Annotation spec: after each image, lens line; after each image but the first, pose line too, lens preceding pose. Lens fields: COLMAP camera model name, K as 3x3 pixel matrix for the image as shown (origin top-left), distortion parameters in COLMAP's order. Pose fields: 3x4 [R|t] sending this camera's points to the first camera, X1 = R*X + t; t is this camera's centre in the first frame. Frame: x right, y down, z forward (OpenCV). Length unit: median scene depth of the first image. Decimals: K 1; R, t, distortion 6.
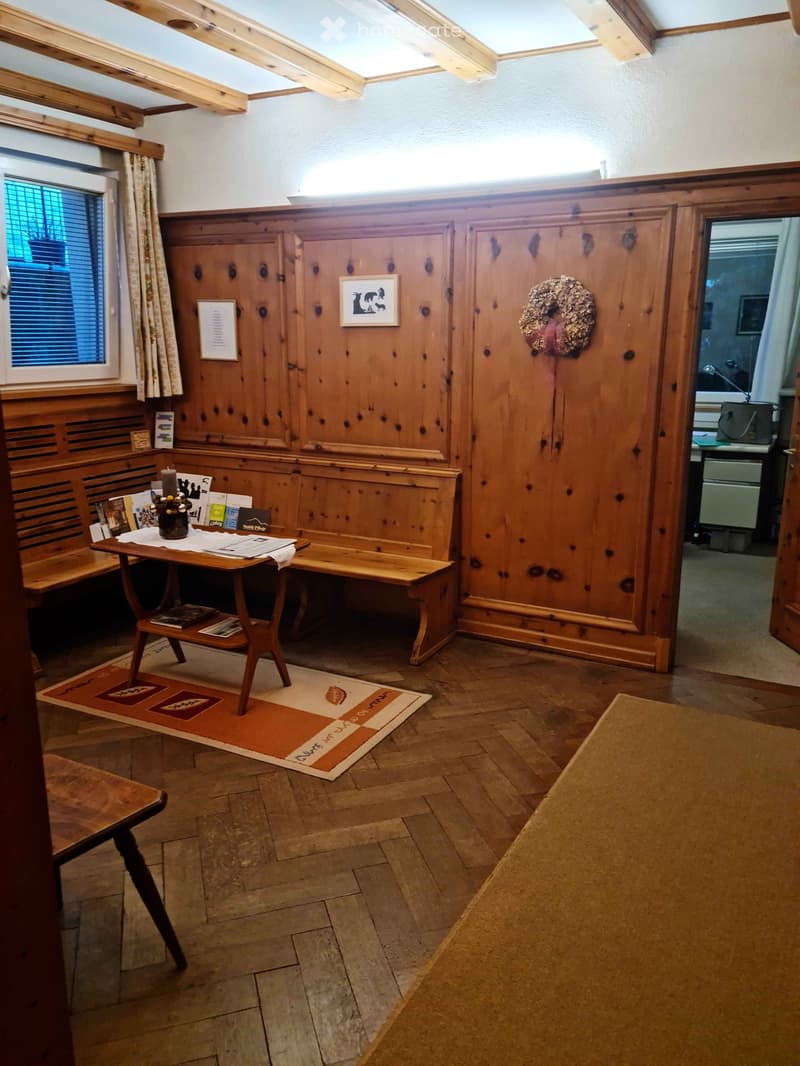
lens RADIAL K [[848.0, 0, 404.4], [0, 848.0, 535.2], [0, 0, 1]] dist [0.045801, -0.001313]
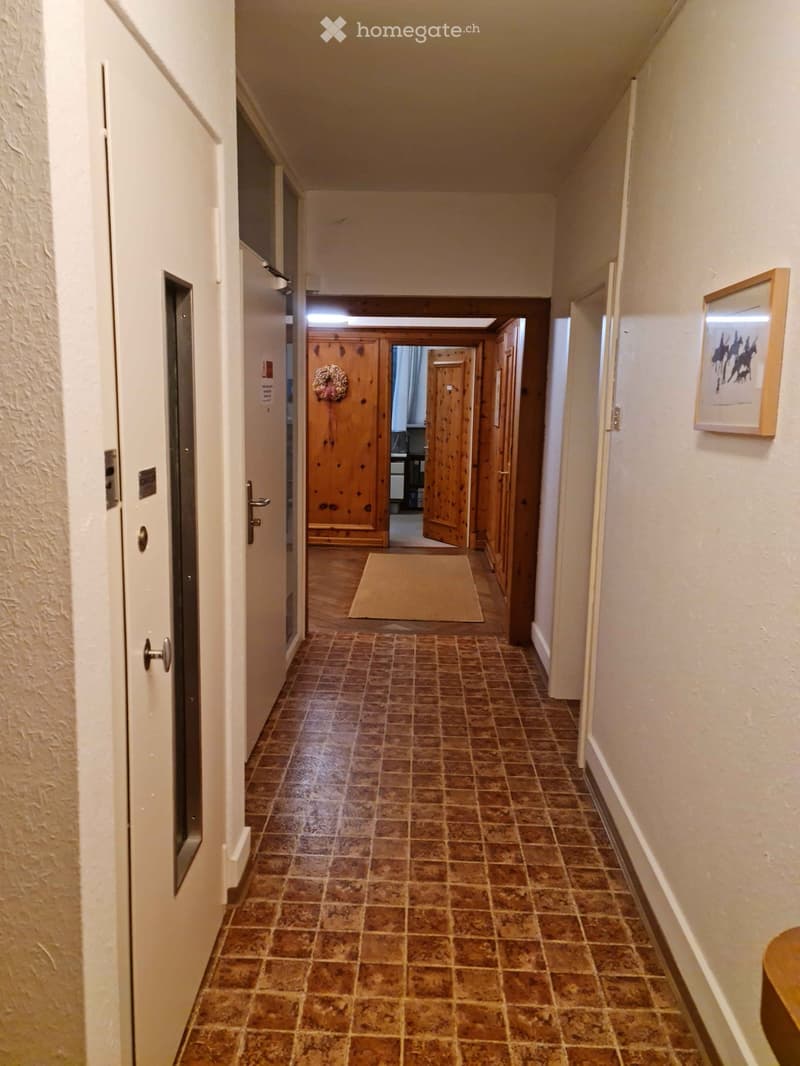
lens RADIAL K [[848.0, 0, 398.2], [0, 848.0, 532.4], [0, 0, 1]] dist [0.045801, -0.001313]
pose [[0.895663, -0.053745, 0.441473, -0.627679], [0.085184, 0.995024, -0.051689, 0.241604], [-0.436498, 0.083903, 0.895784, -0.955999]]
